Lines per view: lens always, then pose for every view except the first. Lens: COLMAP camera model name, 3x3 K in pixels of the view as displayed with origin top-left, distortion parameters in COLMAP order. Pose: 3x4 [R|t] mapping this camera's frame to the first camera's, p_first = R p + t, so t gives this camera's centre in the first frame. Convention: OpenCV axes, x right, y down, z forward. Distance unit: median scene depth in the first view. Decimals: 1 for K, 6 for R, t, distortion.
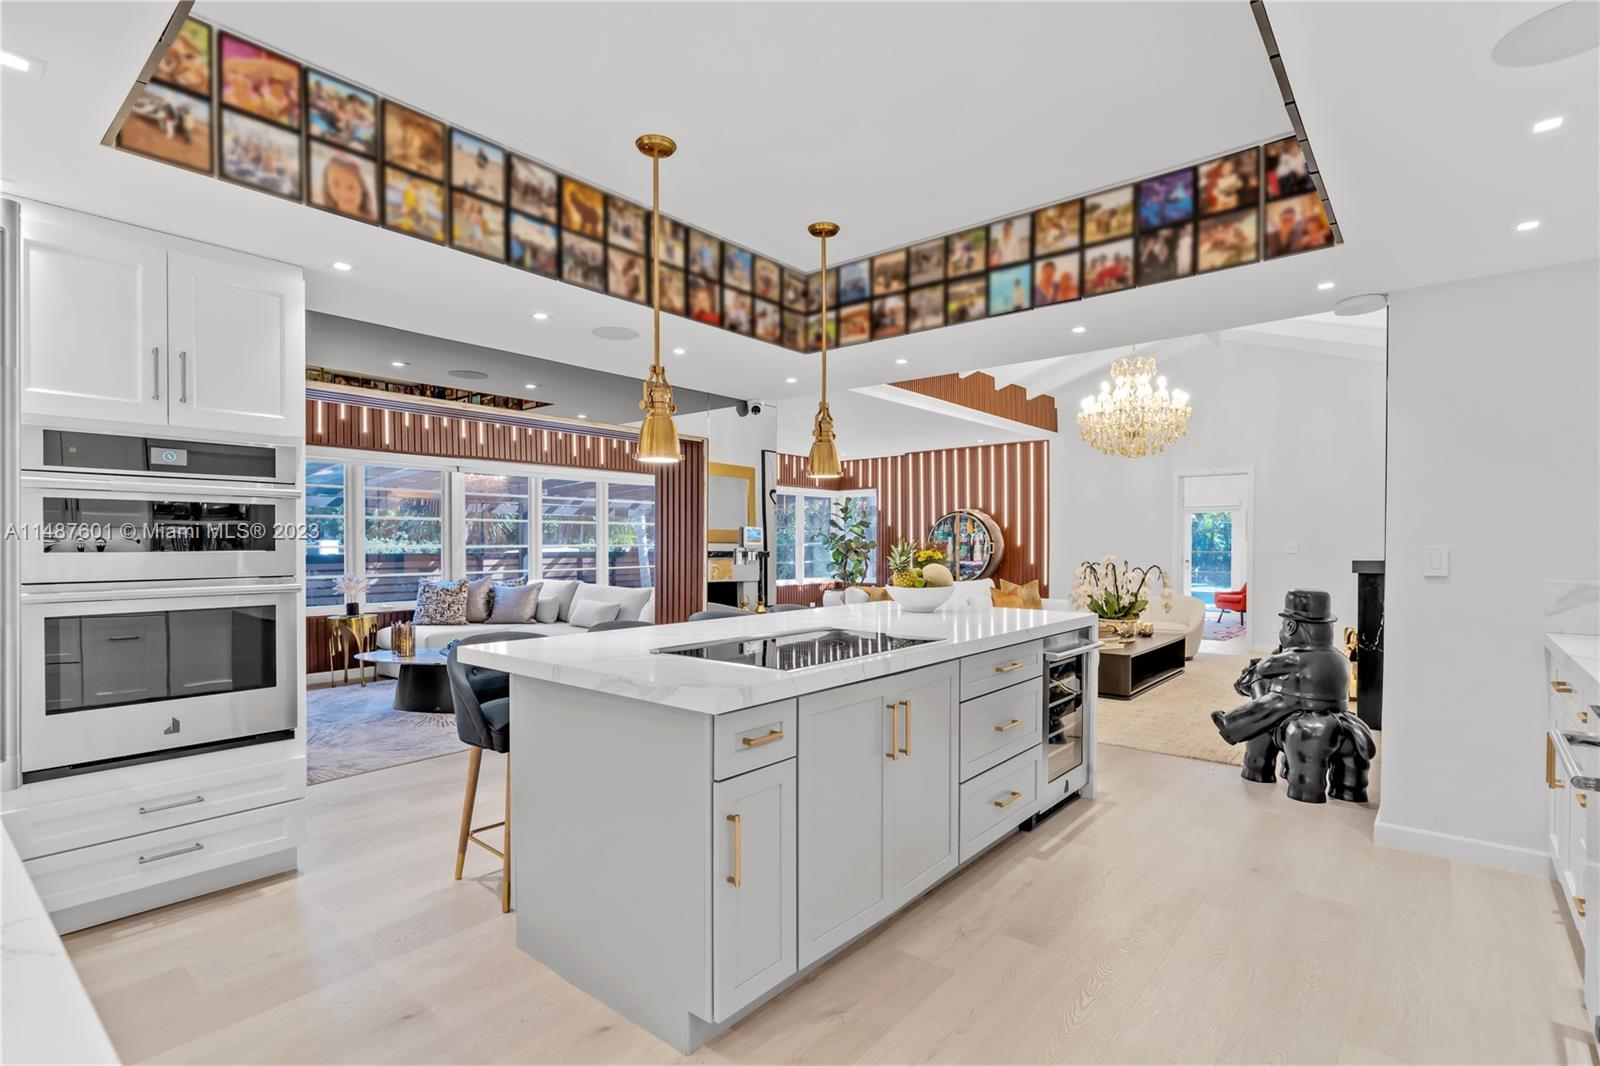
lens RADIAL K [[780.6, 0, 799.0], [0, 780.6, 546.3], [0, 0, 1]] dist [0.001198, 0.000446]
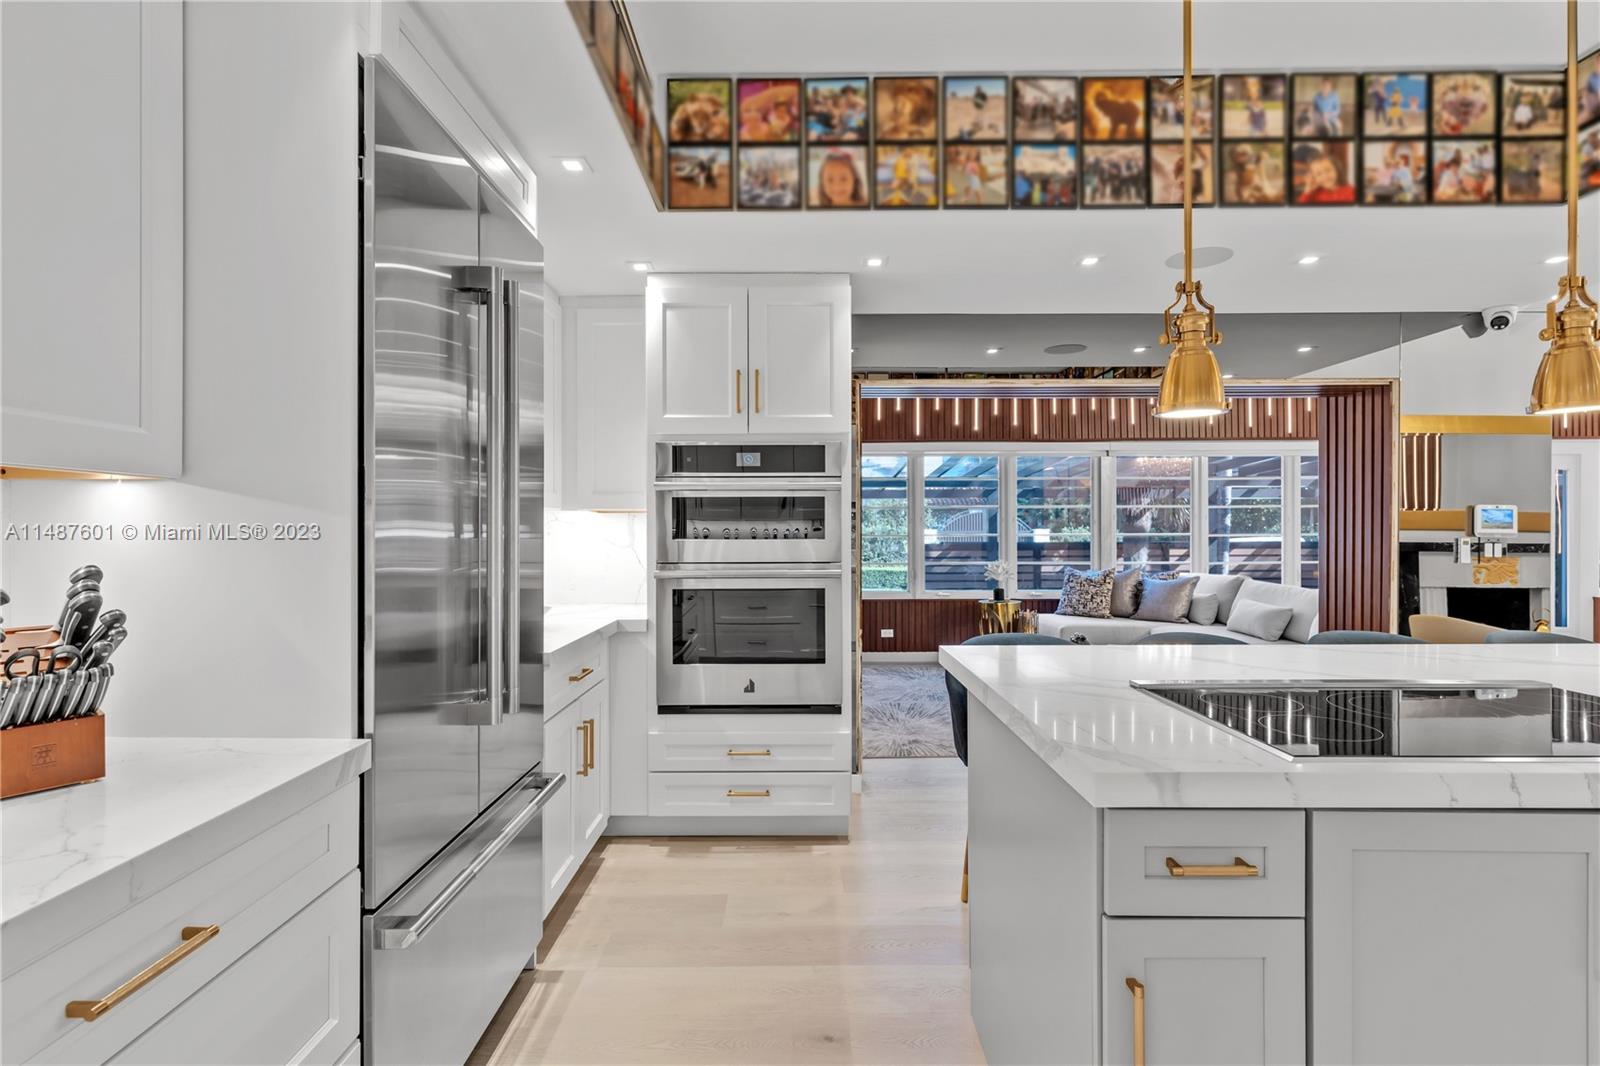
lens RADIAL K [[780.6, 0, 784.4], [0, 780.6, 532.0], [0, 0, 1]] dist [0.001198, 0.000446]
pose [[0.630854, -0.002211, -0.775898, 0.131975], [-0.000313, 0.999995, -0.003104, -0.000477], [0.775901, 0.002201, 0.630851, 0.252522]]
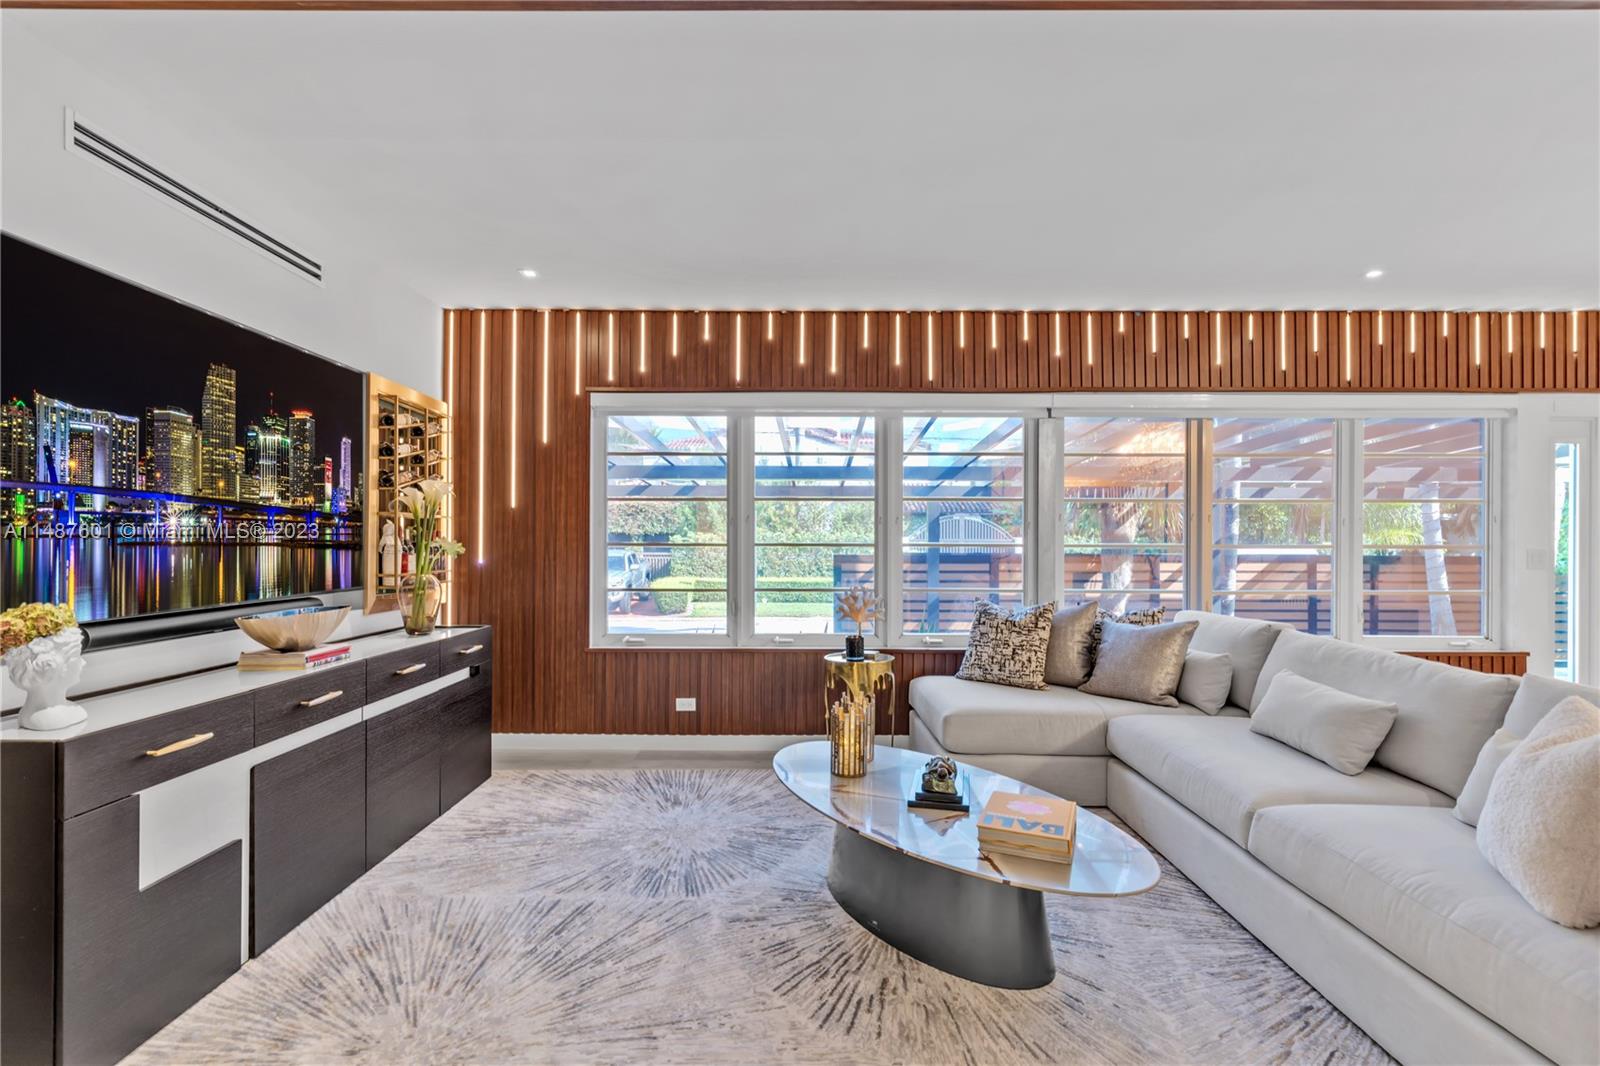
lens RADIAL K [[780.6, 0, 775.7], [0, 780.6, 539.6], [0, 0, 1]] dist [0.001198, 0.000446]
pose [[0.627818, 0.002034, -0.778358, -0.287113], [-0.006664, 0.999974, -0.002762, -0.003508], [0.778332, 0.006921, 0.627815, 1.229586]]
